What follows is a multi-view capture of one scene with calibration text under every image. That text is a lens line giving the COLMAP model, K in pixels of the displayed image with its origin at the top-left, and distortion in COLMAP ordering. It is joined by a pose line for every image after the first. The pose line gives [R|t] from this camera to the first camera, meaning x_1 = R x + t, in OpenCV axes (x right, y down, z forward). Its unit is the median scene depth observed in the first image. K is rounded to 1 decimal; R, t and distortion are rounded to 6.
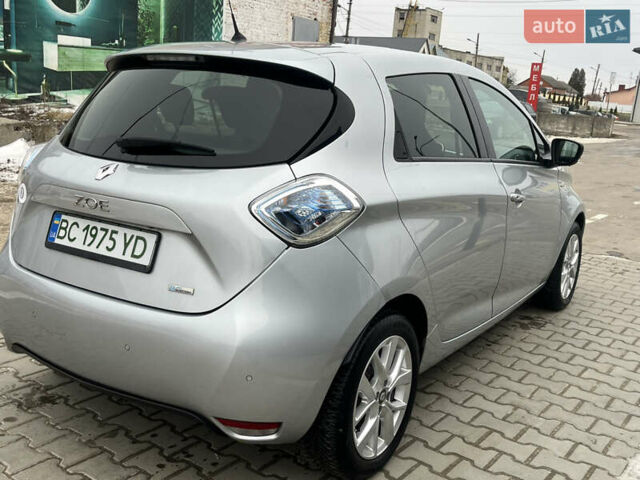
lens RADIAL K [[674.5, 0, 321.3], [0, 674.5, 248.9], [0, 0, 1]] dist [0.022697, 0.019193]
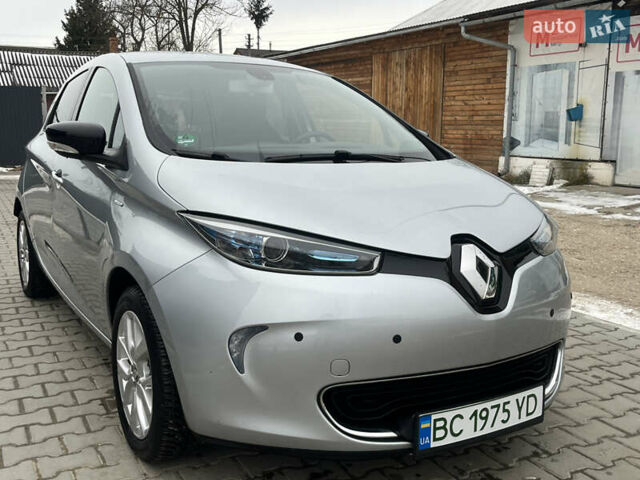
lens RADIAL K [[674.0, 0, 309.3], [0, 674.0, 239.5], [0, 0, 1]] dist [0.022839, 0.017039]
pose [[-0.438954, 0.097920, -0.893158, 1.304484], [-0.219493, 0.952241, 0.212271, -0.366805], [0.871287, 0.289219, -0.396498, 2.212480]]
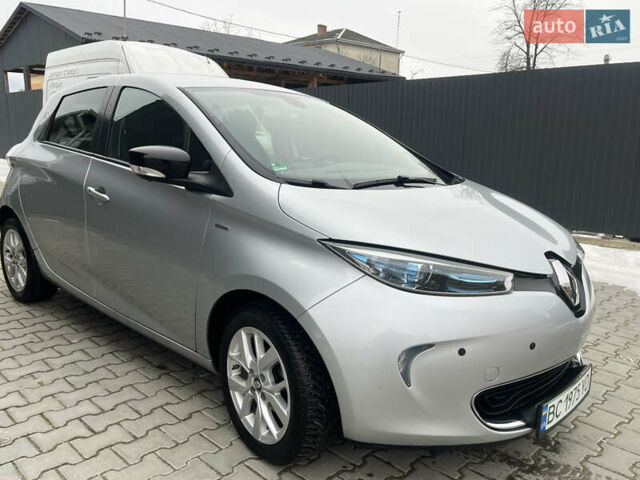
lens RADIAL K [[534.9, 0, 309.5], [0, 534.9, 247.0], [0, 0, 1]] dist [0.026333, 0.008634]
pose [[-0.180092, 0.156904, -0.971055, 1.329223], [-0.250039, 0.947467, 0.199465, -0.318662], [0.951340, 0.278723, -0.131400, 1.820651]]
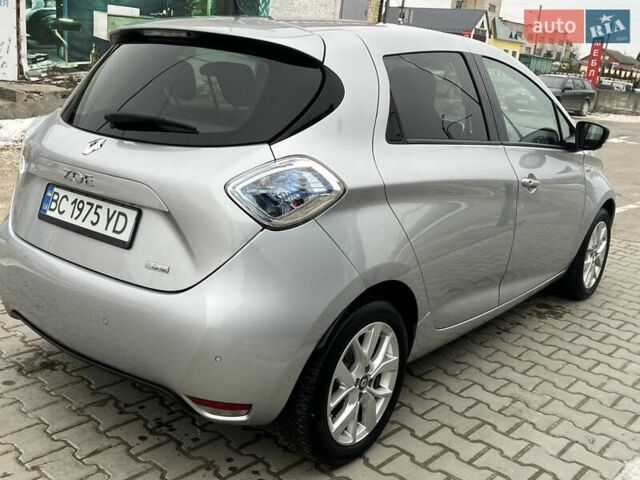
lens RADIAL K [[674.0, 0, 309.3], [0, 674.0, 239.5], [0, 0, 1]] dist [0.022839, 0.017039]
pose [[0.995371, 0.039486, -0.087626, 0.080893], [-0.037108, 0.998902, 0.028598, -0.013827], [0.088659, -0.025214, 0.995743, 0.017638]]
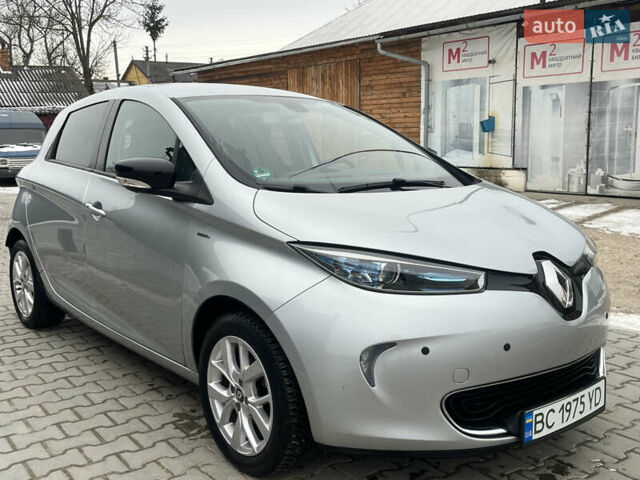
lens RADIAL K [[674.0, 0, 309.3], [0, 674.0, 239.5], [0, 0, 1]] dist [0.022839, 0.017039]
pose [[-0.299447, 0.099897, -0.948869, 1.476701], [-0.206260, 0.964210, 0.166604, -0.348210], [0.931552, 0.245603, -0.268125, 2.002569]]
